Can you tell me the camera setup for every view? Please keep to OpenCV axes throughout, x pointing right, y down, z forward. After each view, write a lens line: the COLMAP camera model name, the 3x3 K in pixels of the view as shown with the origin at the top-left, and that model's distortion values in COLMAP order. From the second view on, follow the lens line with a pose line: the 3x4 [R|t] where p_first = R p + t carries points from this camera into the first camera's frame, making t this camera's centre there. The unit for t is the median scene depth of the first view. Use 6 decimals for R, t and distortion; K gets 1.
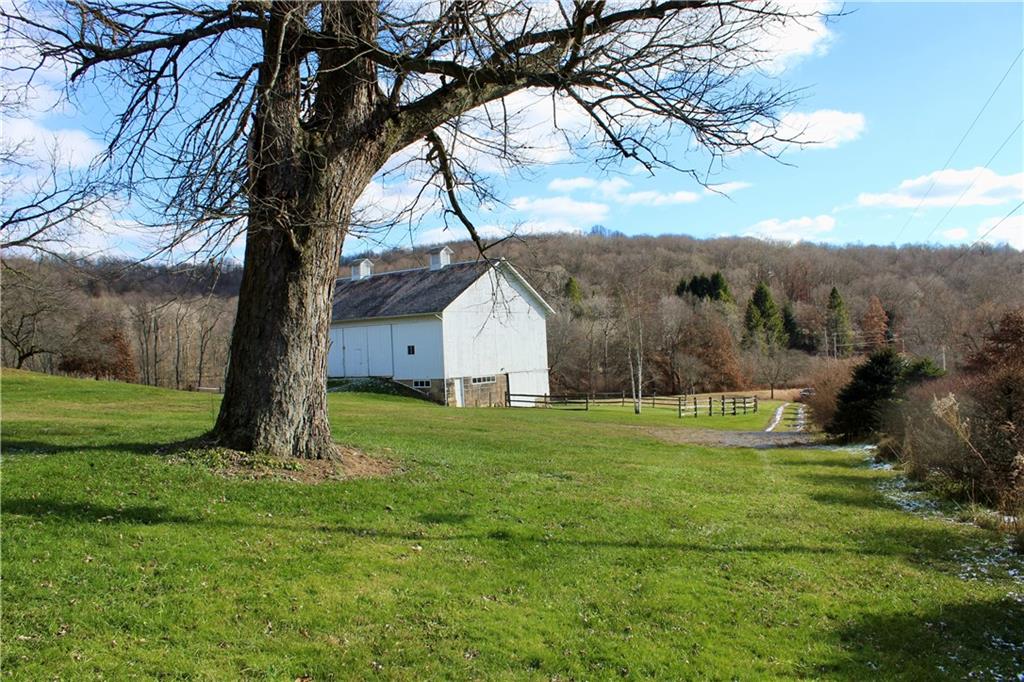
lens RADIAL K [[838.0, 0, 512.0], [0, 838.0, 341.0], [0, 0, 1]] dist [-0.119172, 0.005112]
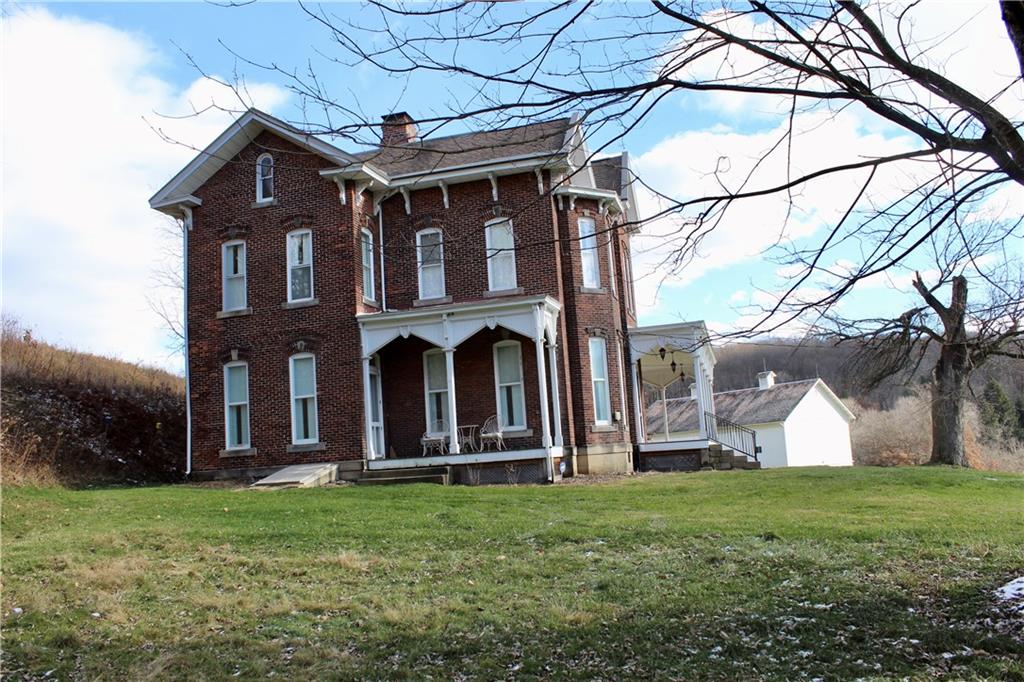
lens RADIAL K [[838.0, 0, 512.0], [0, 838.0, 341.0], [0, 0, 1]] dist [-0.119172, 0.005112]
pose [[0.972481, -0.051505, -0.227217, -0.167802], [0.021706, 0.991046, -0.131746, 0.003144], [0.231968, 0.123189, 0.964891, -0.350570]]
